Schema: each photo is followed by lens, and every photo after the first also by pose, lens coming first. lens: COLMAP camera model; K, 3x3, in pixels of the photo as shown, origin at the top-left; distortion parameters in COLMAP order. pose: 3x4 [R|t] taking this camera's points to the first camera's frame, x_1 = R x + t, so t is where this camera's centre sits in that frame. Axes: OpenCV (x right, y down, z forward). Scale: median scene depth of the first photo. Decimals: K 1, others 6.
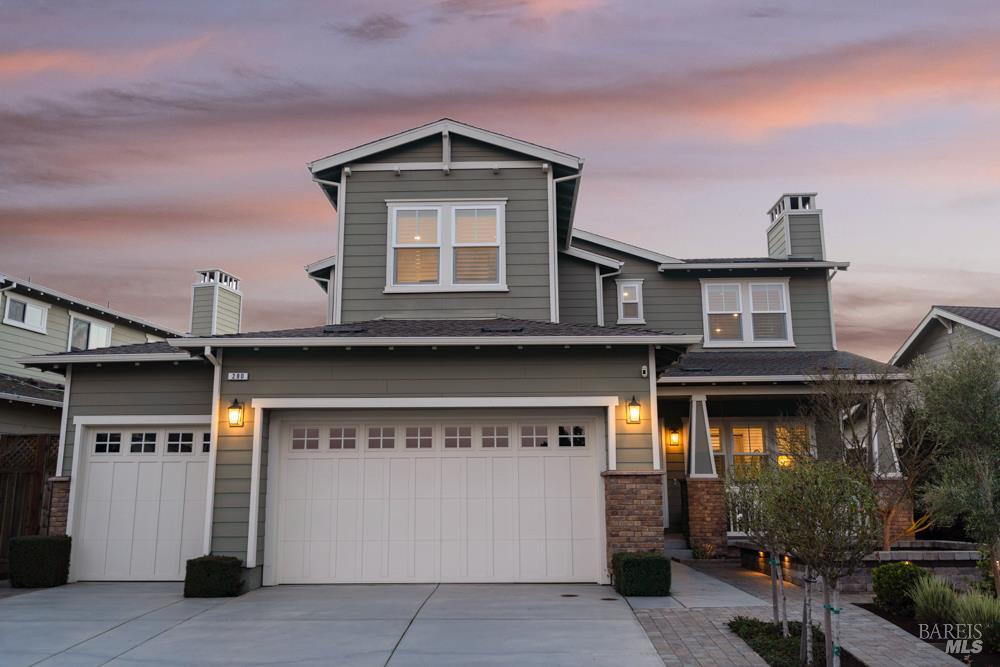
lens RADIAL K [[826.5, 0, 499.8], [0, 826.5, 333.7], [0, 0, 1]] dist [0.002174, -0.004242]
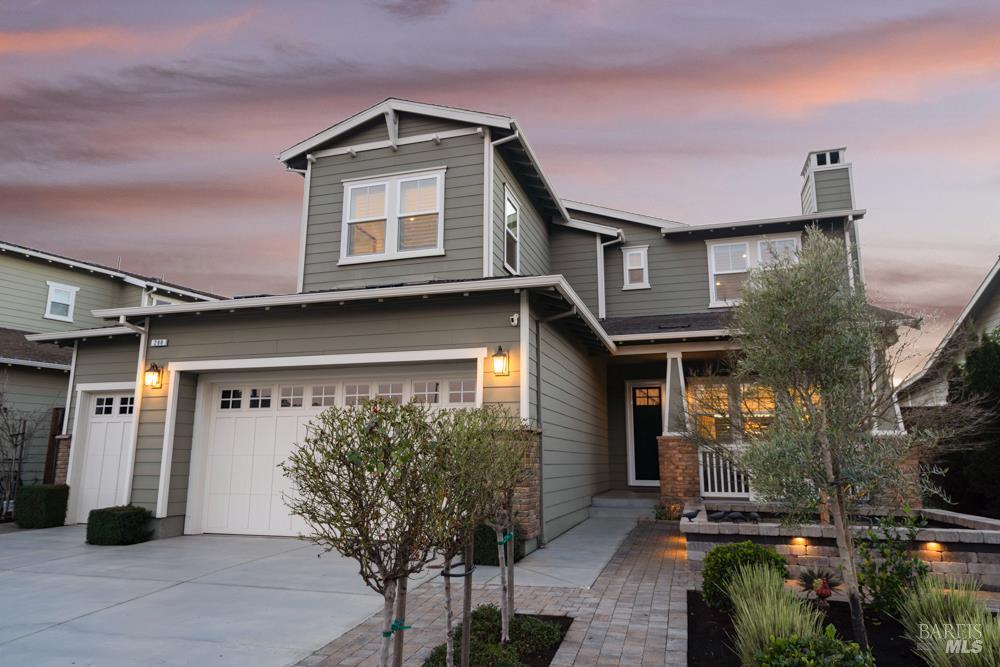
lens RADIAL K [[644.2, 0, 500.8], [0, 644.2, 333.3], [0, 0, 1]] dist [0.003882, 0.001329]
pose [[0.964060, -0.042991, -0.262185, 0.277963], [0.045109, 0.998980, 0.002060, 0.046647], [0.261829, -0.013813, 0.965016, 0.237197]]
